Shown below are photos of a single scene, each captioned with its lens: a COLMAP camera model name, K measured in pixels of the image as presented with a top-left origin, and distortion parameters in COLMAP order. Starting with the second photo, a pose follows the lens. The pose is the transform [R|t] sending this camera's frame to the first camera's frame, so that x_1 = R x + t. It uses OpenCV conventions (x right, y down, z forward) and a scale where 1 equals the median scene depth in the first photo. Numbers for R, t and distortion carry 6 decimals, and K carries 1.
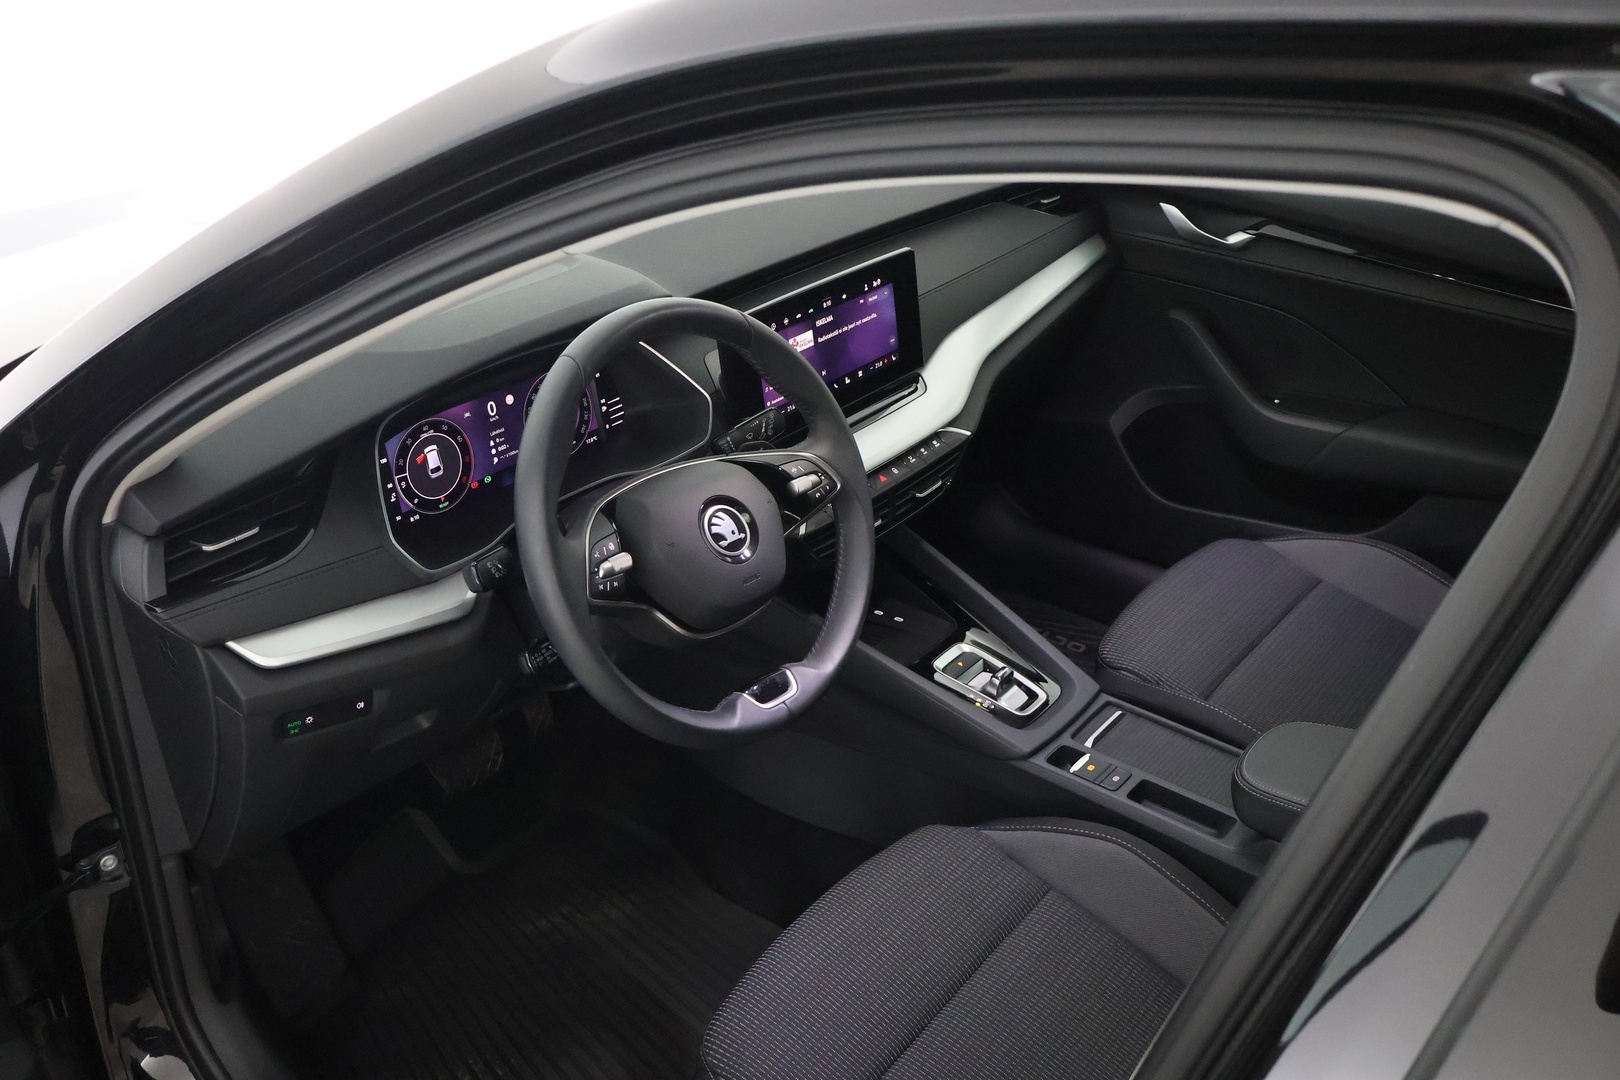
lens RADIAL K [[1469.8, 0, 810.0], [0, 1469.8, 540.0], [0, 0, 1]] dist [-0.005999, -0.013982]
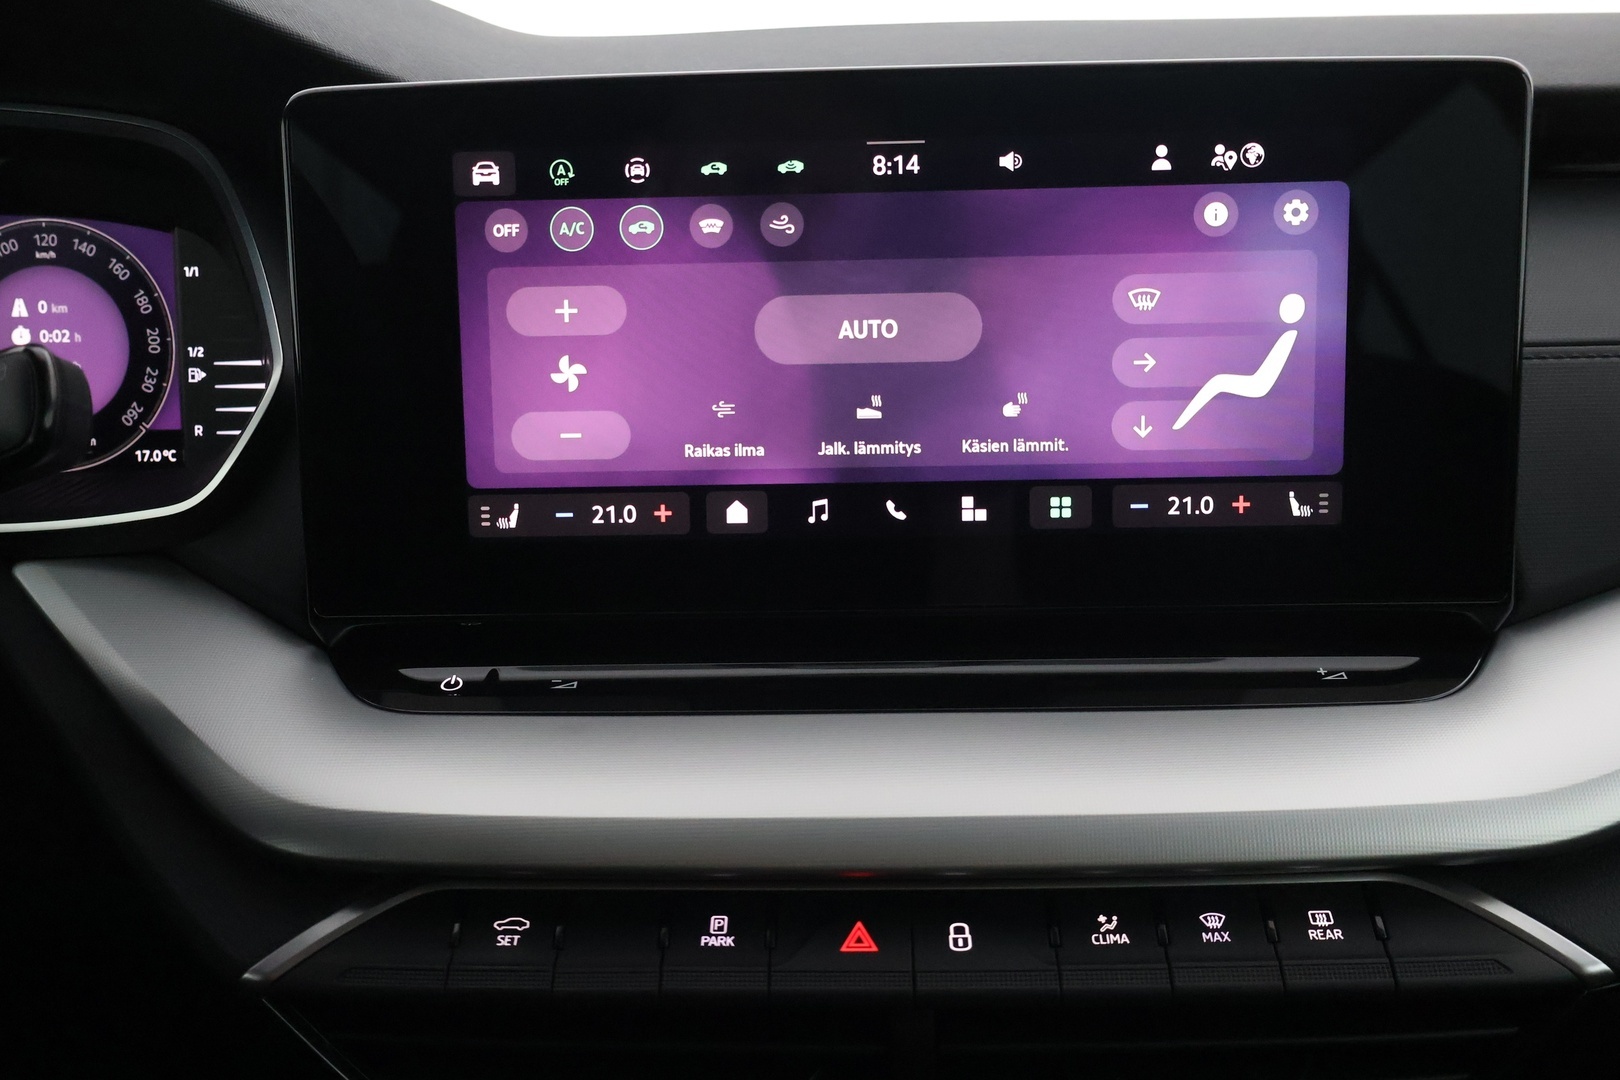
lens RADIAL K [[1469.8, 0, 810.0], [0, 1469.8, 540.0], [0, 0, 1]] dist [-0.005999, -0.013982]
pose [[0.606853, 0.202768, -0.768515, 0.210617], [-0.360905, 0.931781, -0.039142, -0.090251], [0.708151, 0.301114, 0.638634, 0.880321]]
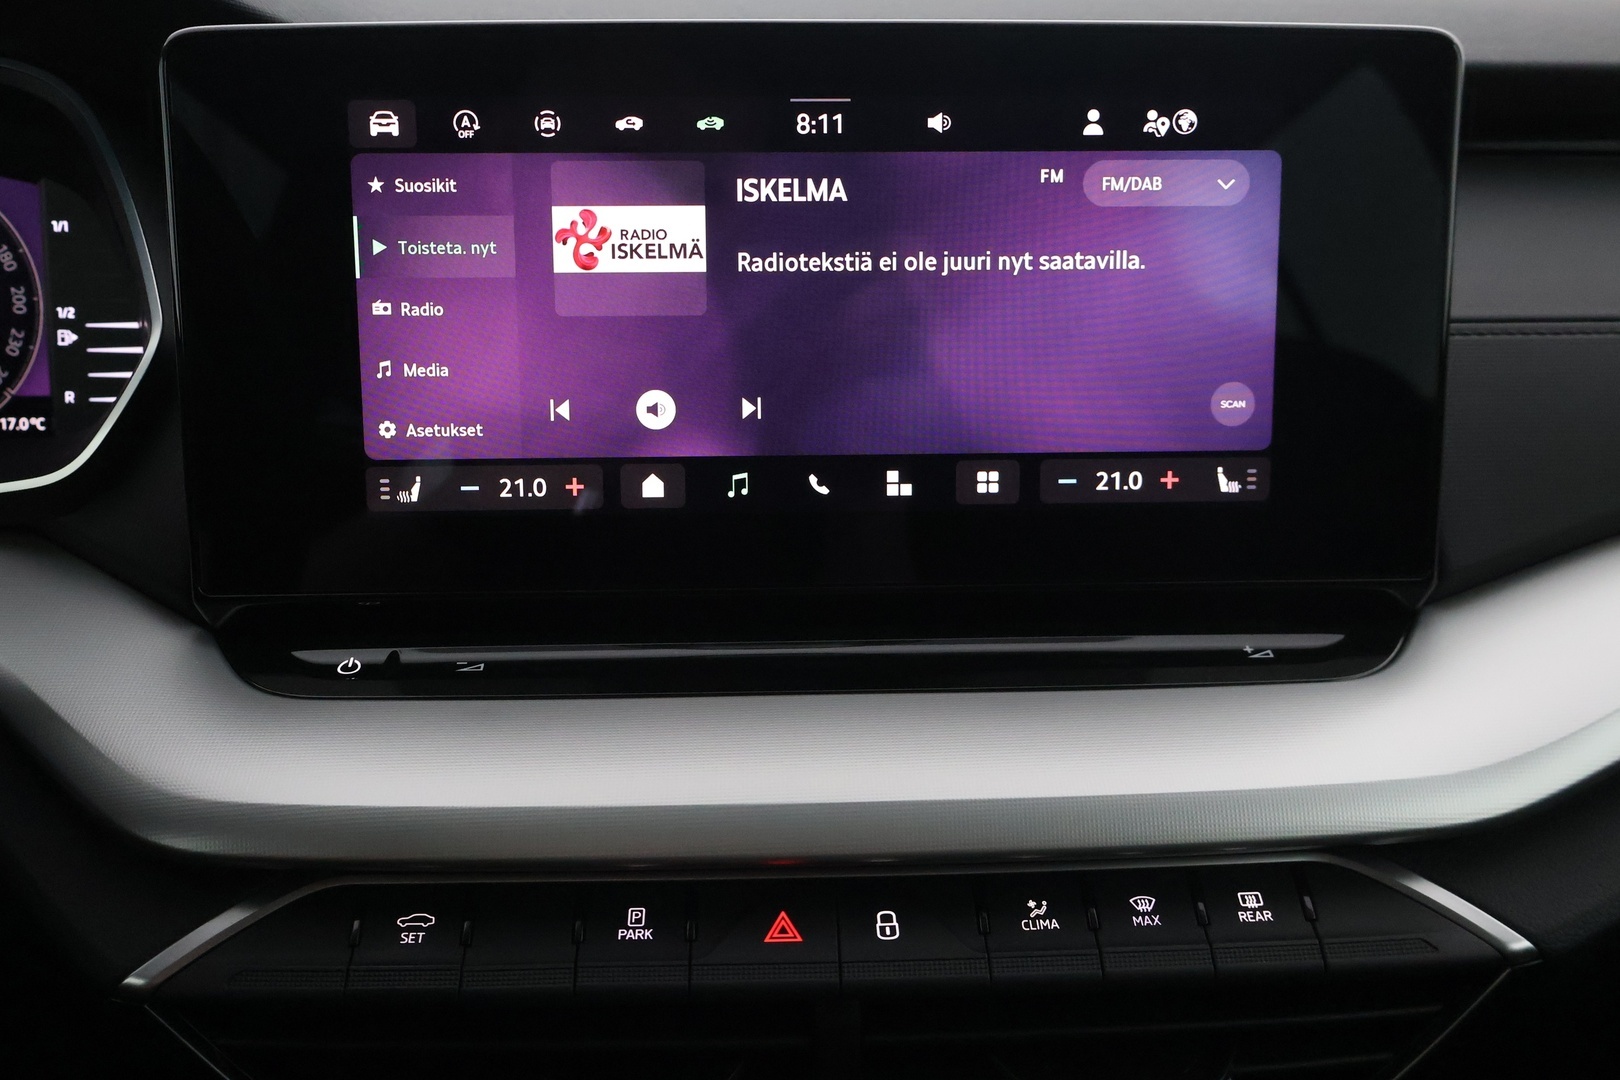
lens RADIAL K [[1472.9, 0, 818.1], [0, 1472.9, 547.8], [0, 0, 1]] dist [-0.003725, -0.009627]
pose [[0.662574, 0.218974, -0.716273, 0.201174], [-0.359111, 0.932099, -0.047233, -0.088869], [0.657294, 0.288517, 0.696220, 0.883681]]
